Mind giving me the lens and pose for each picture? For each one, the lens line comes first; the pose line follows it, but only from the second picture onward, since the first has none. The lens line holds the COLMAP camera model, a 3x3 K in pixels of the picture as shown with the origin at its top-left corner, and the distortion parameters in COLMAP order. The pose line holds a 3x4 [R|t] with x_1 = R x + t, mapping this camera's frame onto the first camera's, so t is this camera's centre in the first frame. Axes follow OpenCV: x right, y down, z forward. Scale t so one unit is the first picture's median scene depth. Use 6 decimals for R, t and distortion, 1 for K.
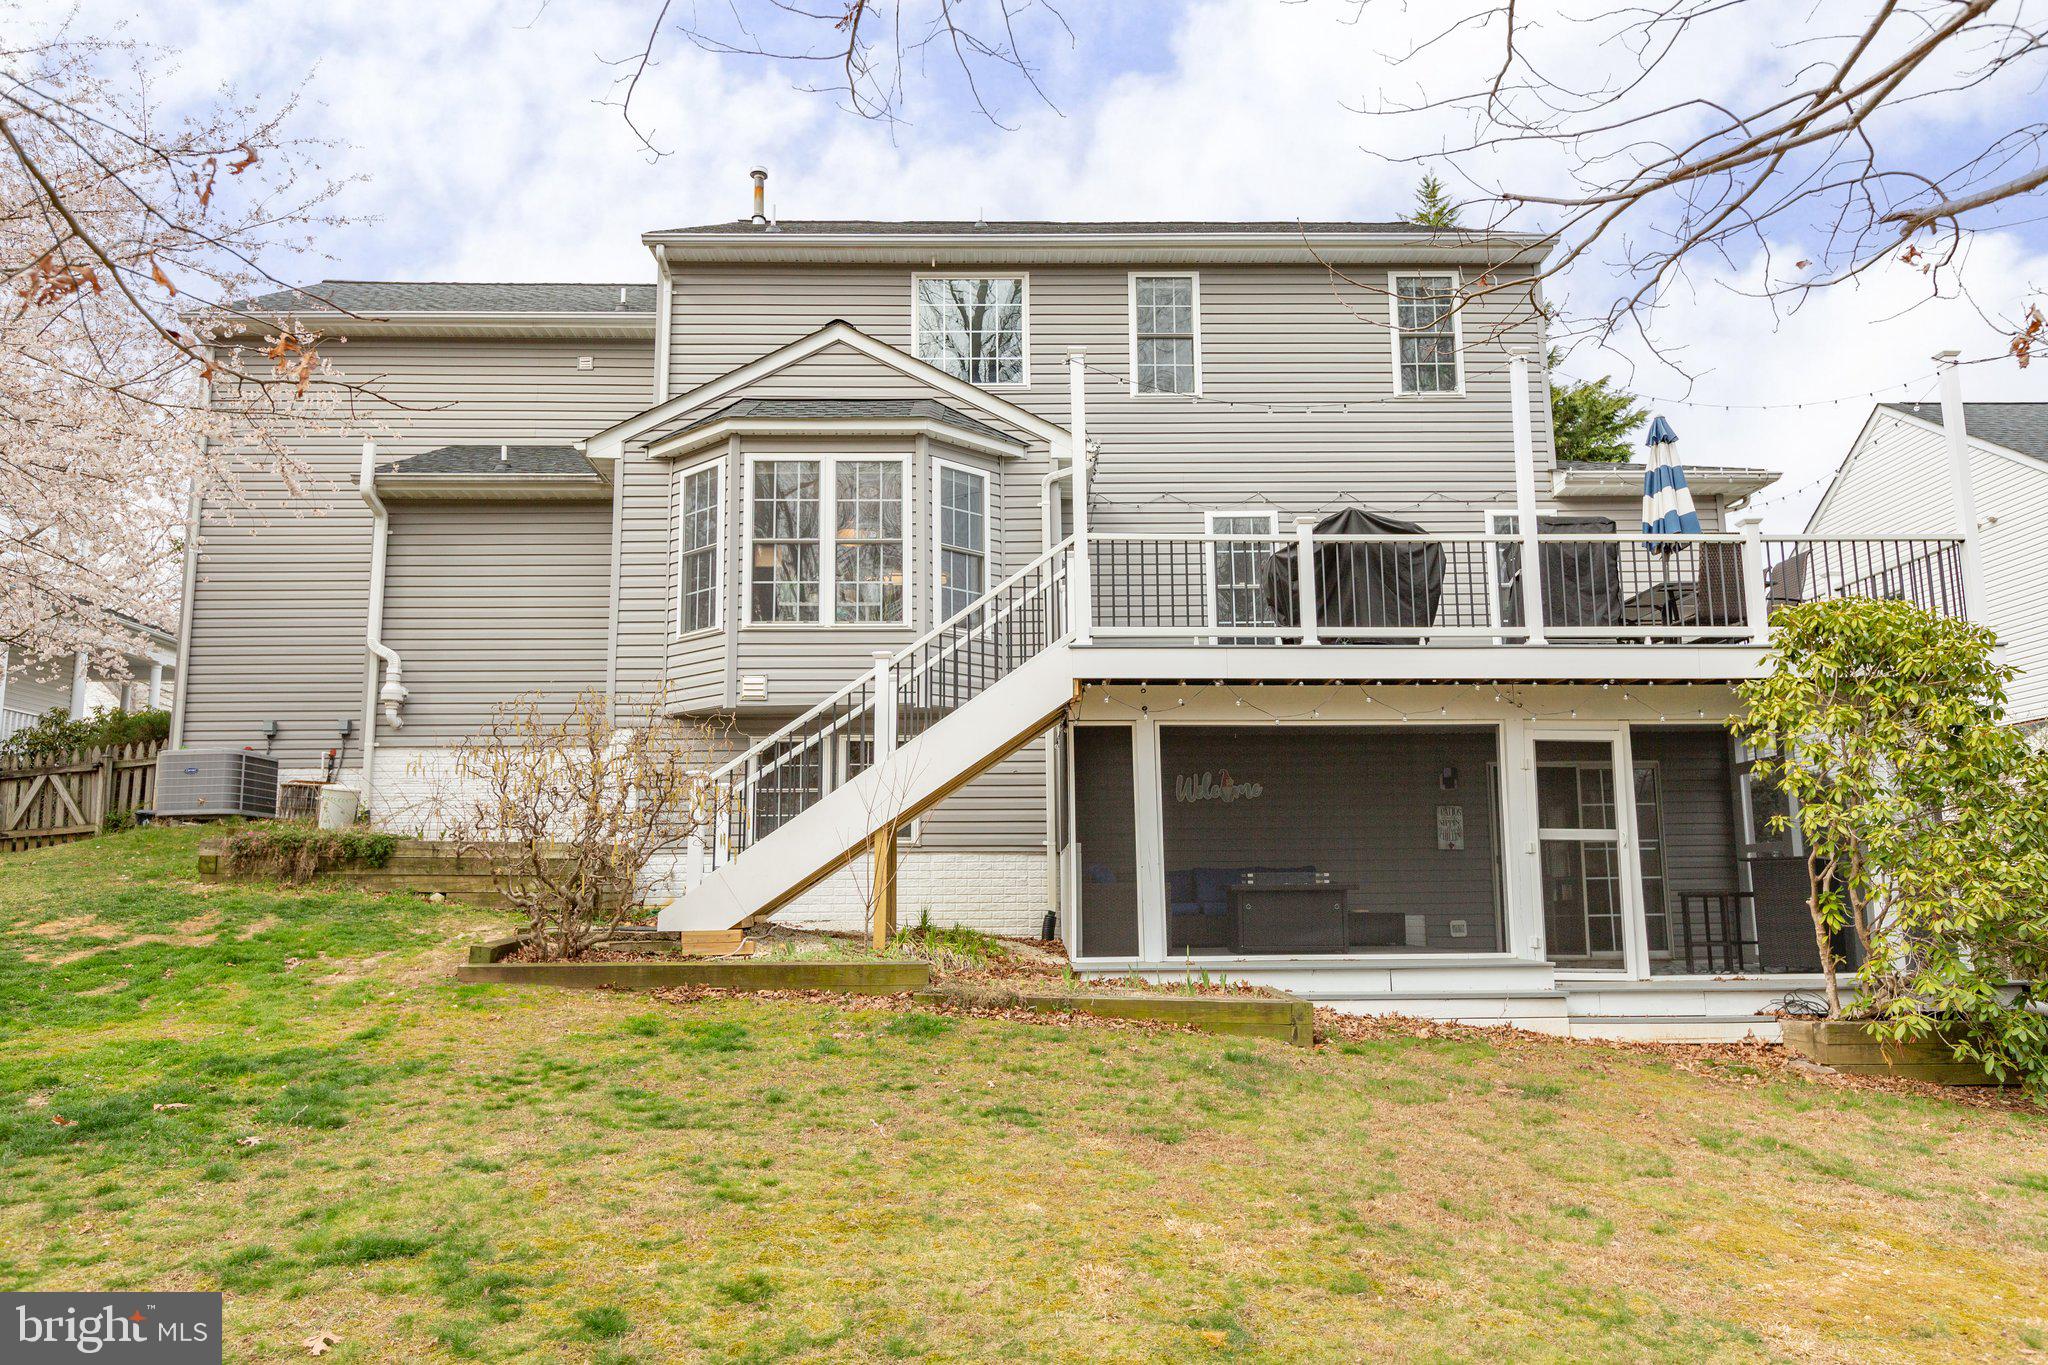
lens RADIAL K [[1387.5, 0, 1024.0], [0, 1387.5, 682.5], [0, 0, 1]] dist [-0.006695, -0.002862]
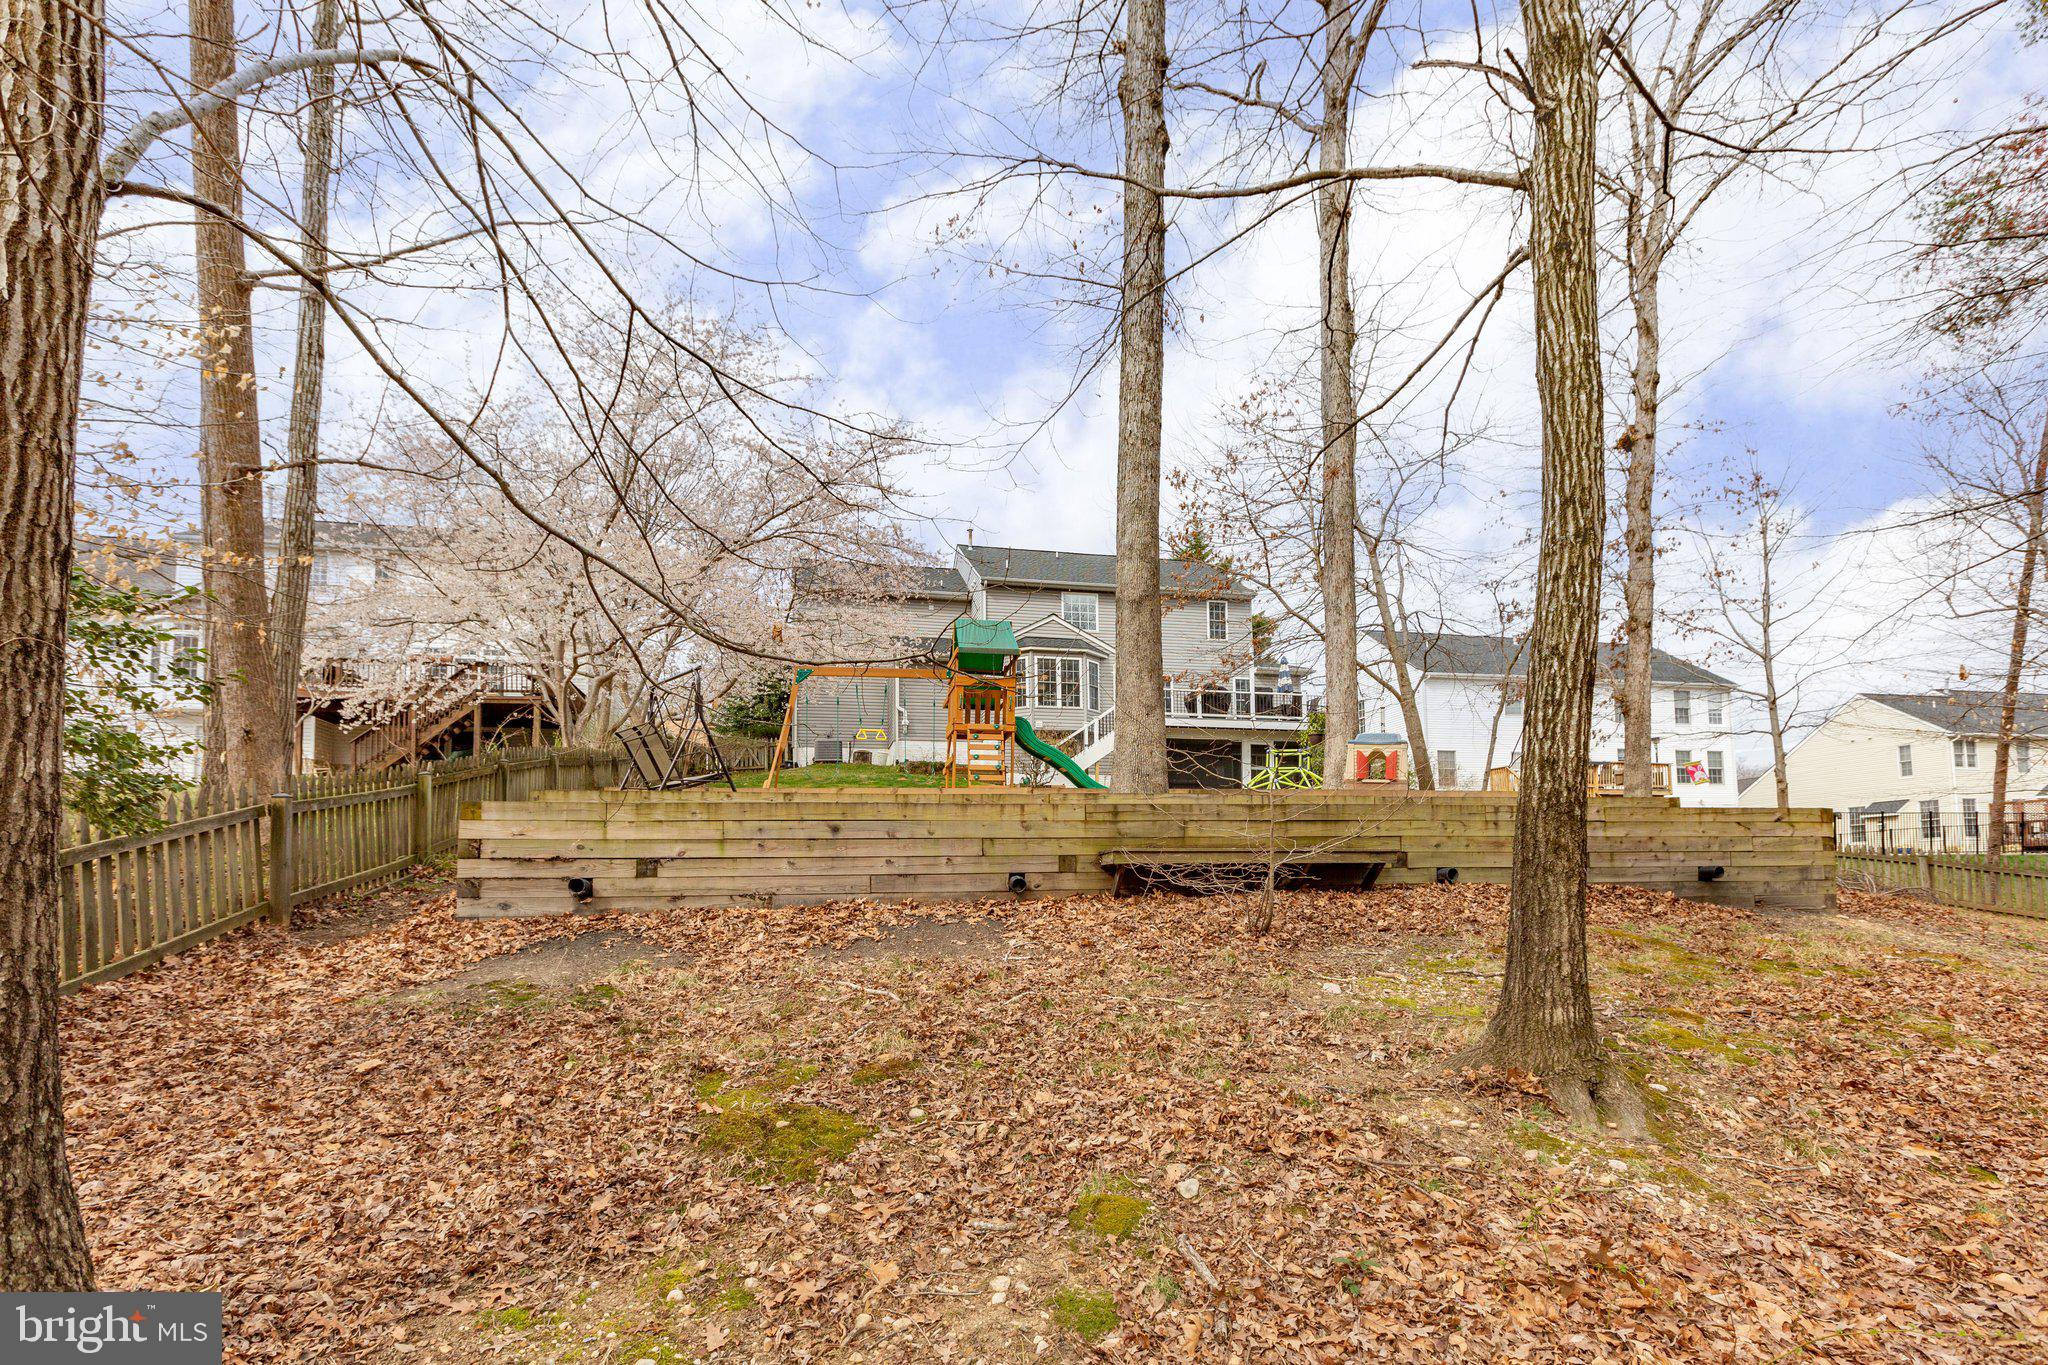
lens RADIAL K [[956.0, 0, 1024.0], [0, 956.0, 682.5], [0, 0, 1]] dist [0.000645, -0.000360]
pose [[0.985049, 0.034873, 0.168709, -0.745780], [-0.029623, 0.998998, -0.033535, -0.020895], [-0.169709, 0.028036, 0.985095, -1.598802]]
